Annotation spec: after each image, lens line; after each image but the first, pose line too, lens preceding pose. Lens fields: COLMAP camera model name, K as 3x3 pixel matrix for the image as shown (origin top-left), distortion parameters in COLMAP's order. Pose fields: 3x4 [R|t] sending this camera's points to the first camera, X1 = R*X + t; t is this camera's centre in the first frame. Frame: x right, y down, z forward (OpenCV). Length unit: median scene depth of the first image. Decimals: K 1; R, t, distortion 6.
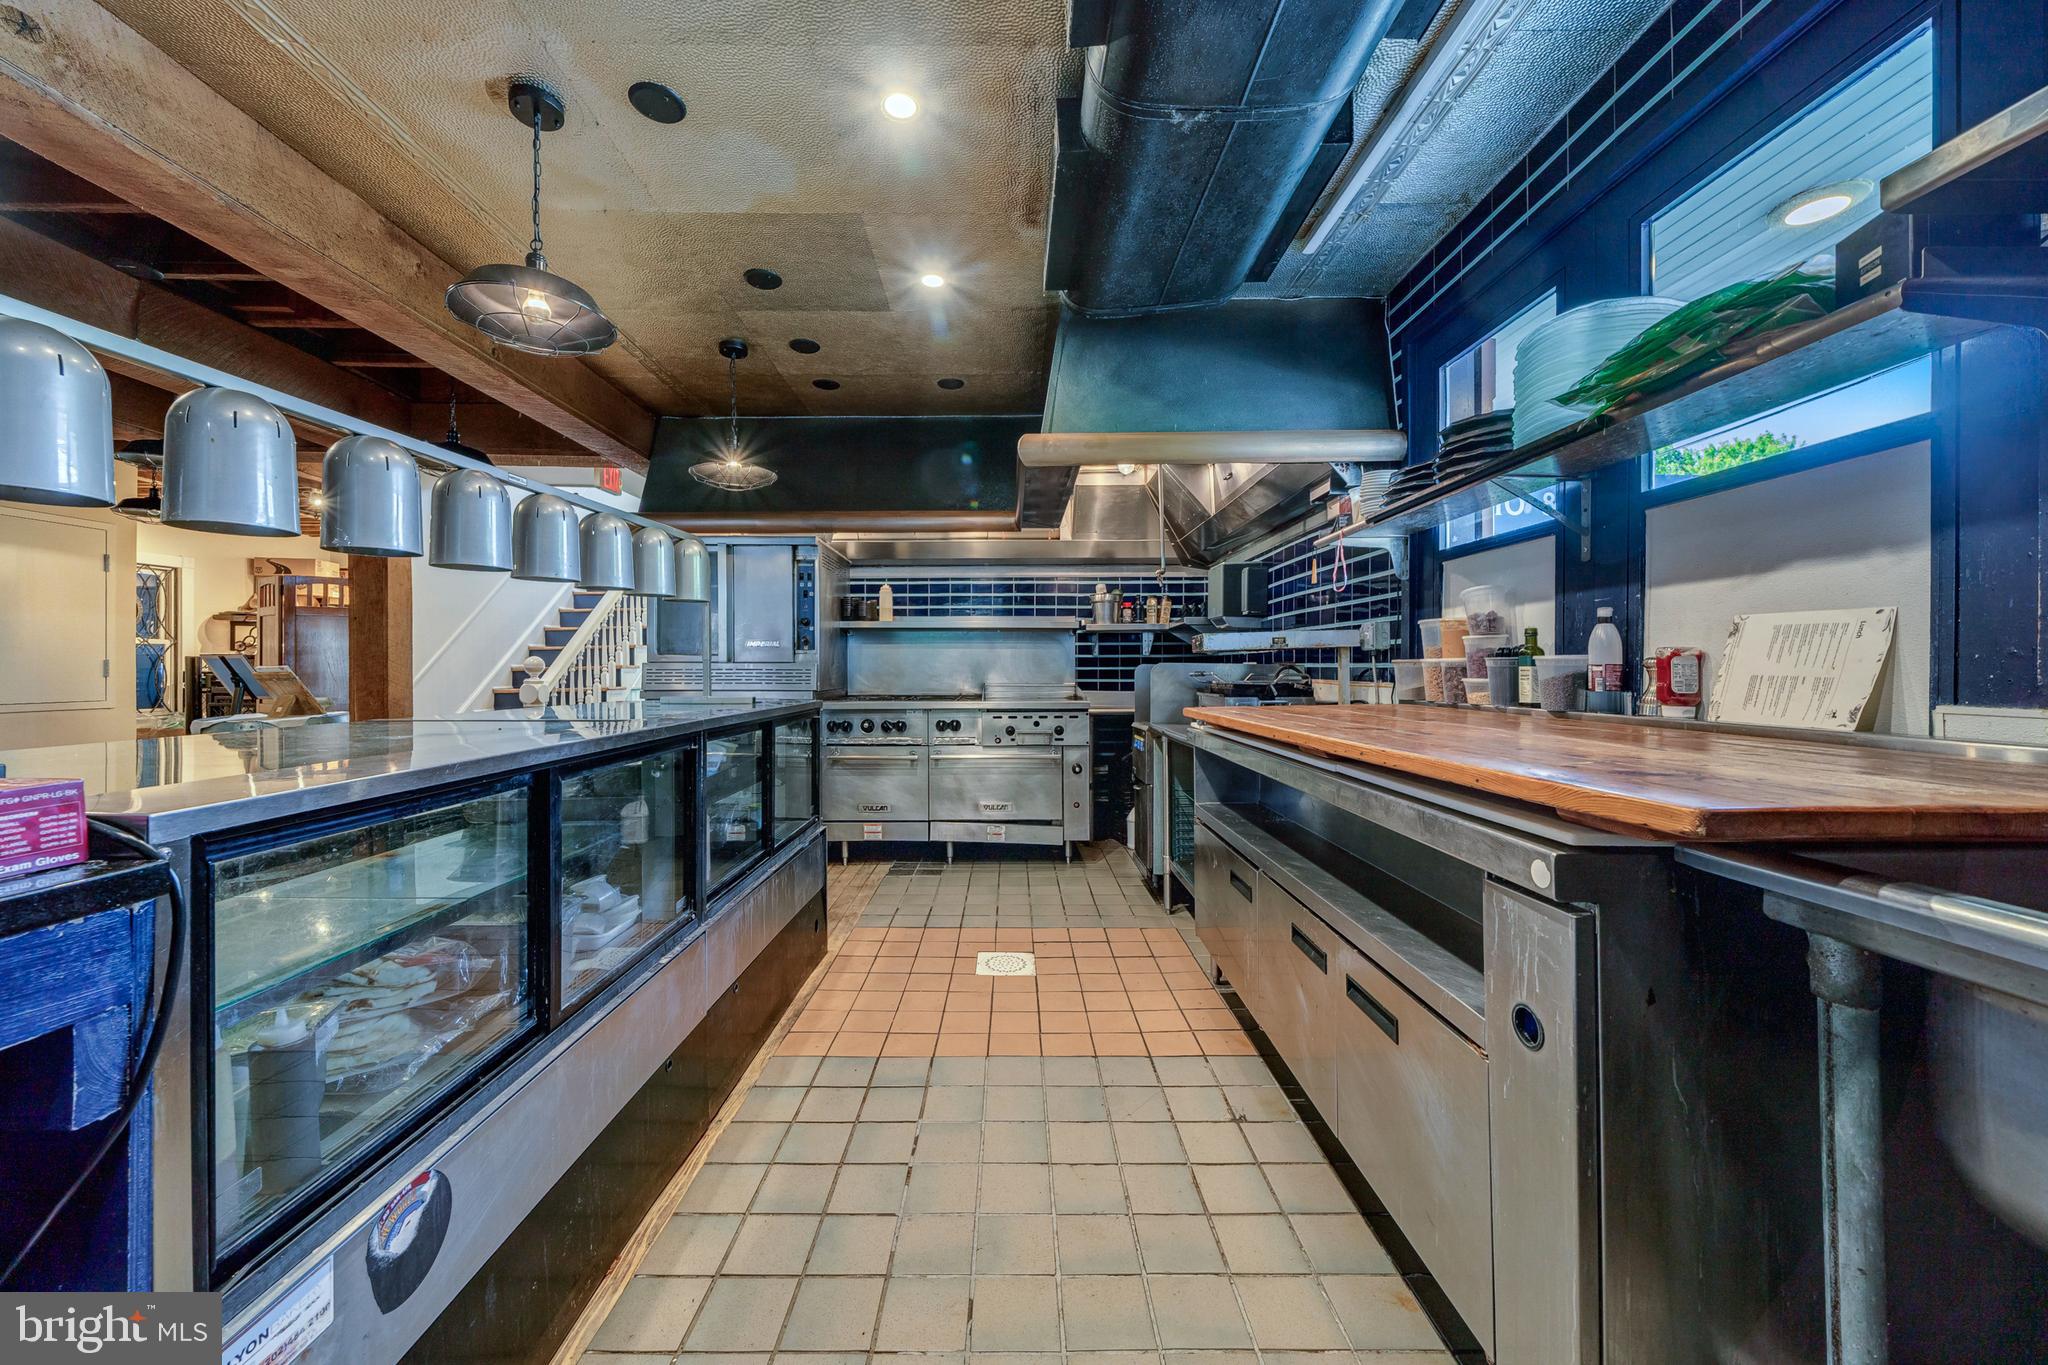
lens RADIAL K [[747.2, 0, 1016.2], [0, 747.2, 671.5], [0, 0, 1]] dist [-0.001301, 0.000416]
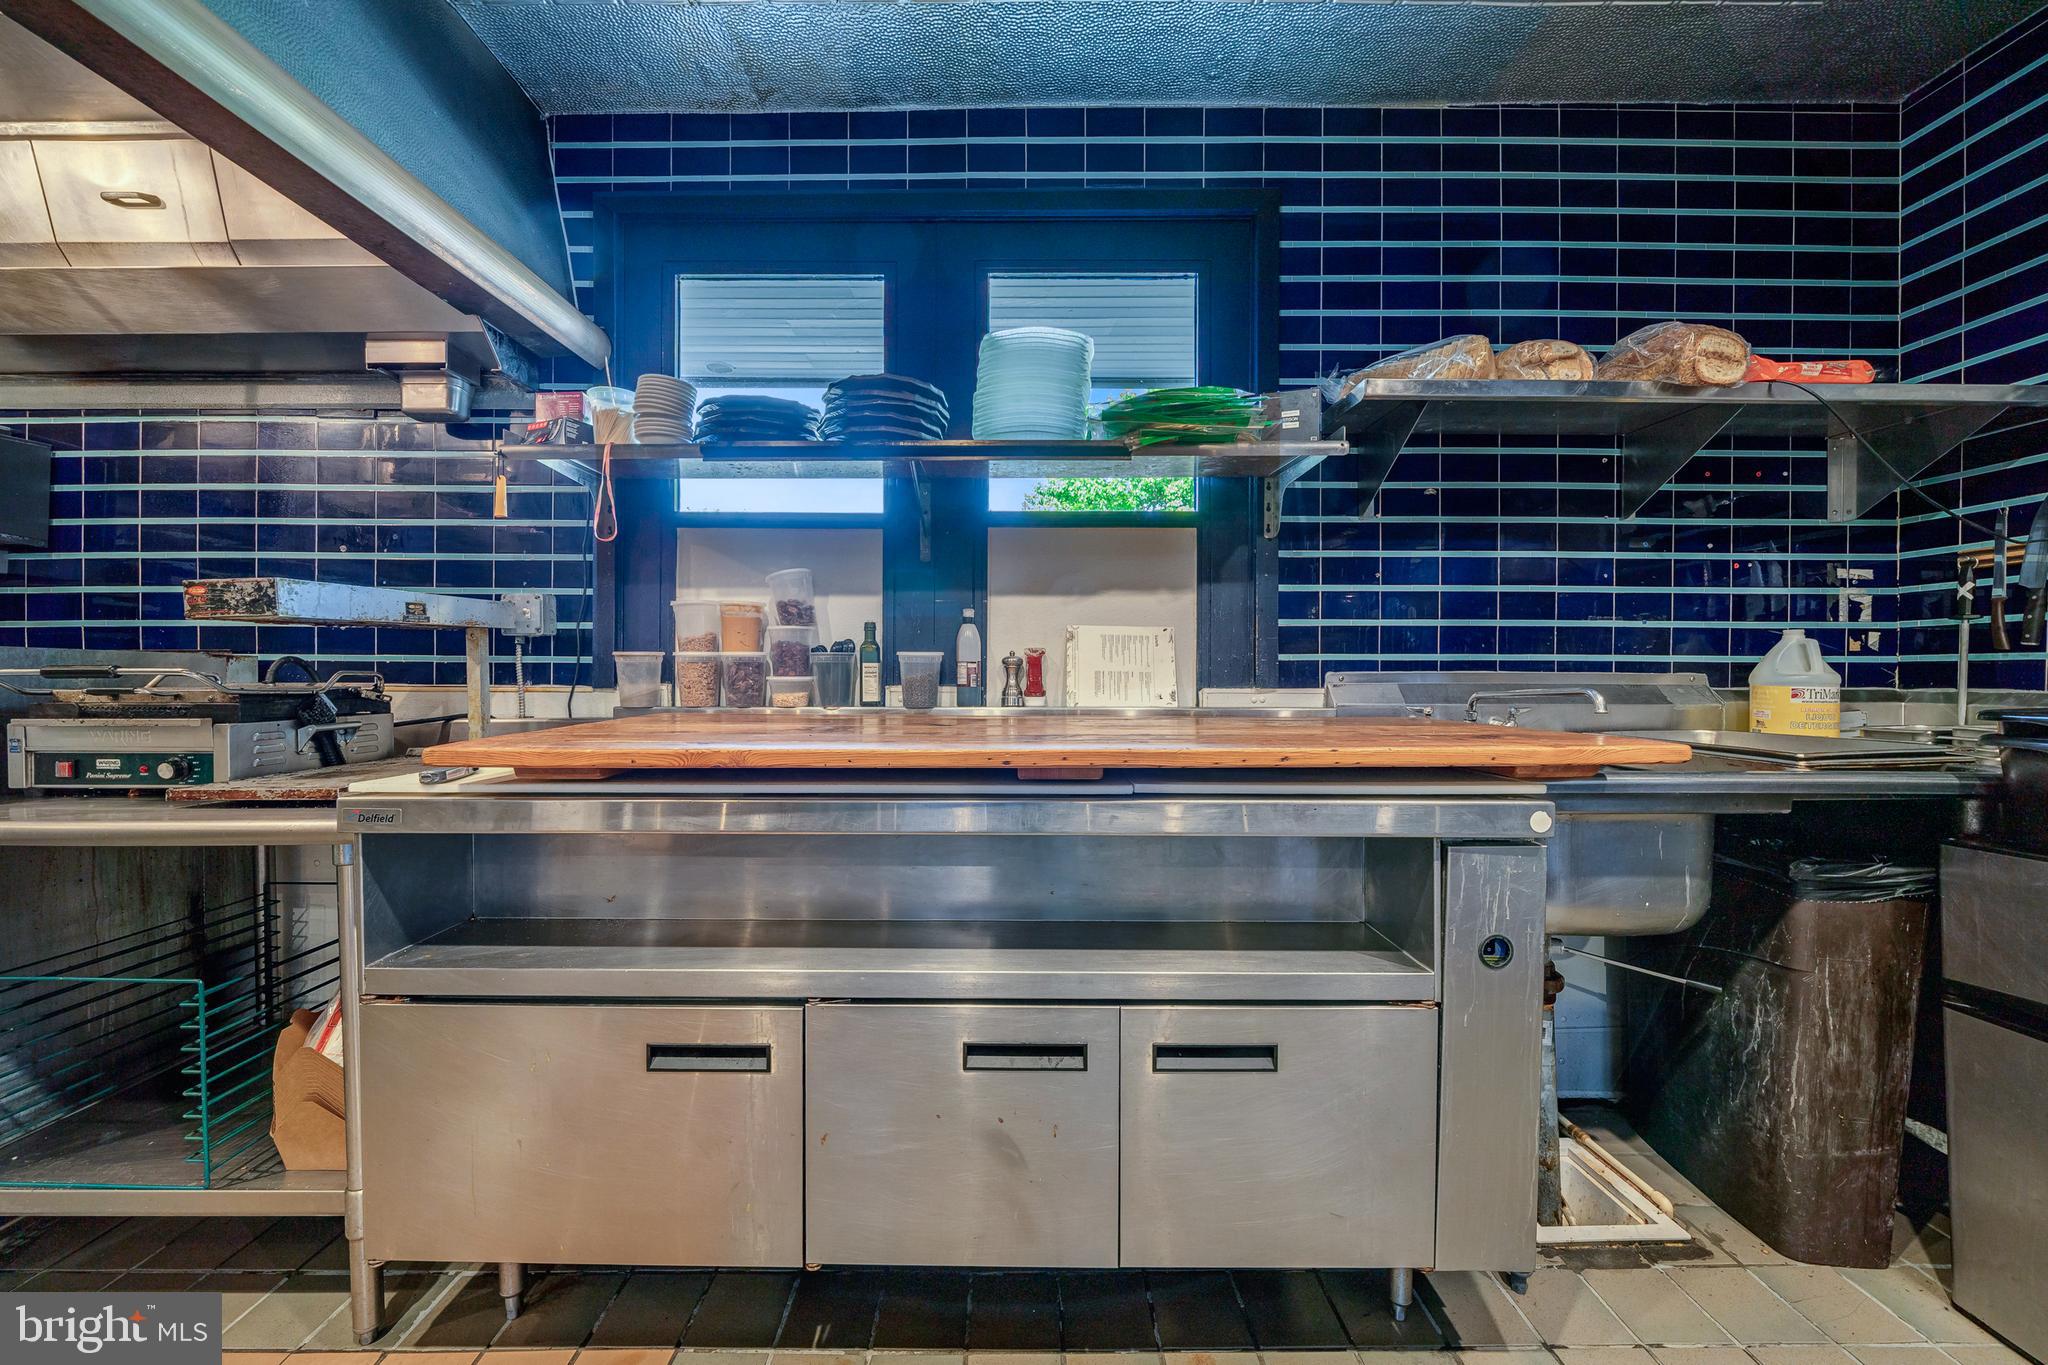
lens RADIAL K [[747.2, 0, 1020.8], [0, 747.2, 676.3], [0, 0, 1]] dist [-0.001301, 0.000416]
pose [[0.016394, -0.004041, 0.999857, -0.339780], [0.000268, 0.999992, 0.004037, 0.008539], [-0.999866, 0.000201, 0.016395, 1.067838]]
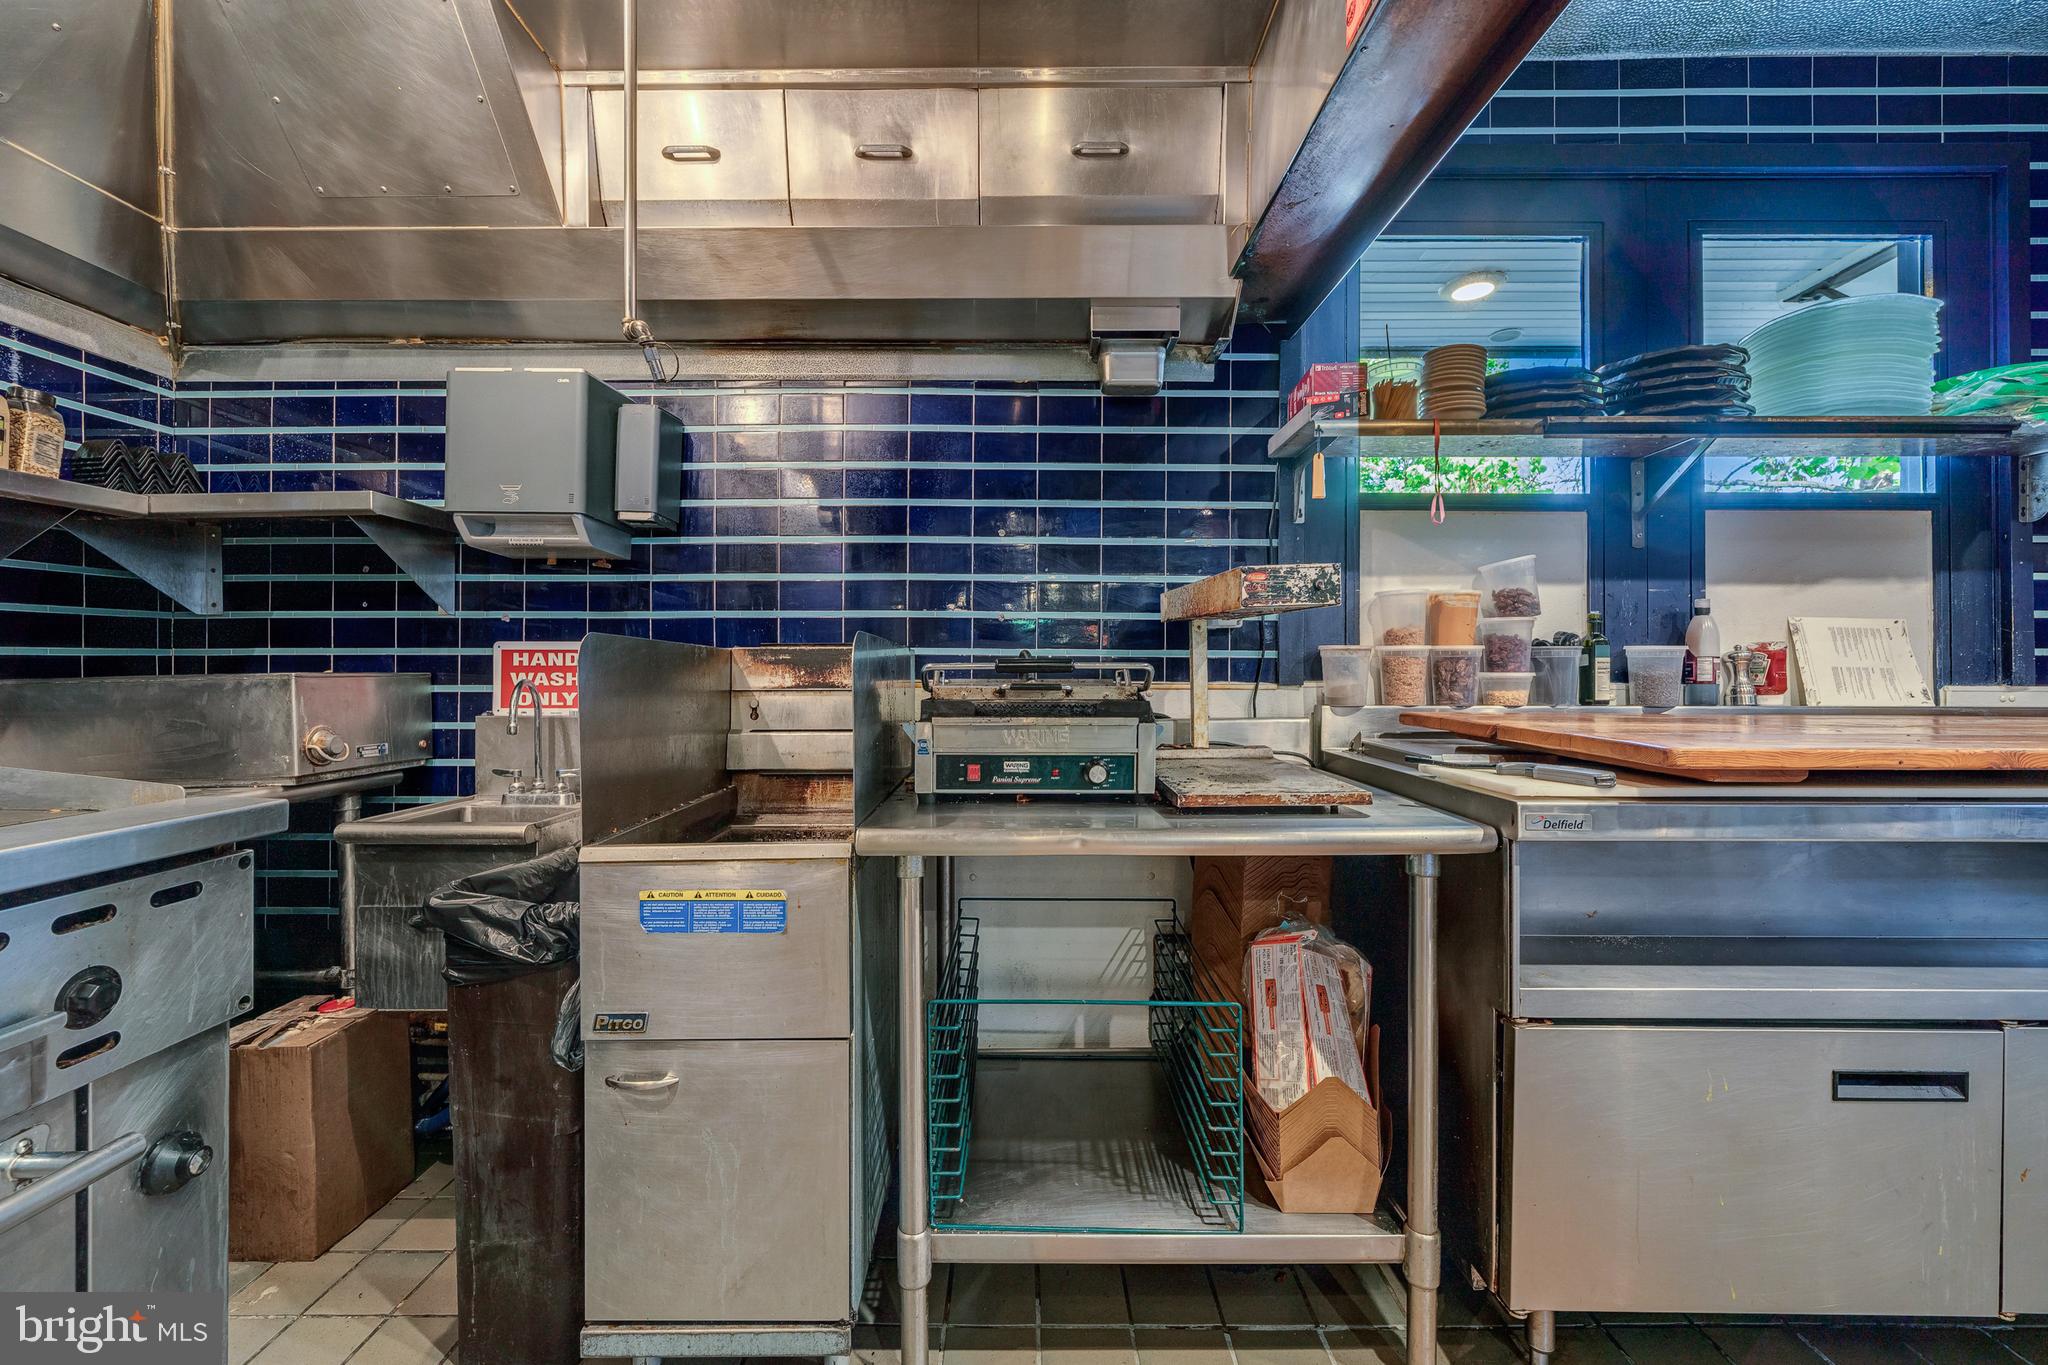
lens RADIAL K [[814.9, 0, 1015.8], [0, 814.9, 670.5], [0, 0, 1]] dist [-0.005787, 0.002380]
pose [[0.014343, -0.000217, 0.999897, -0.358153], [0.000012, 1.000000, 0.000217, 0.010987], [-0.999897, 0.000009, 0.014343, 2.234727]]
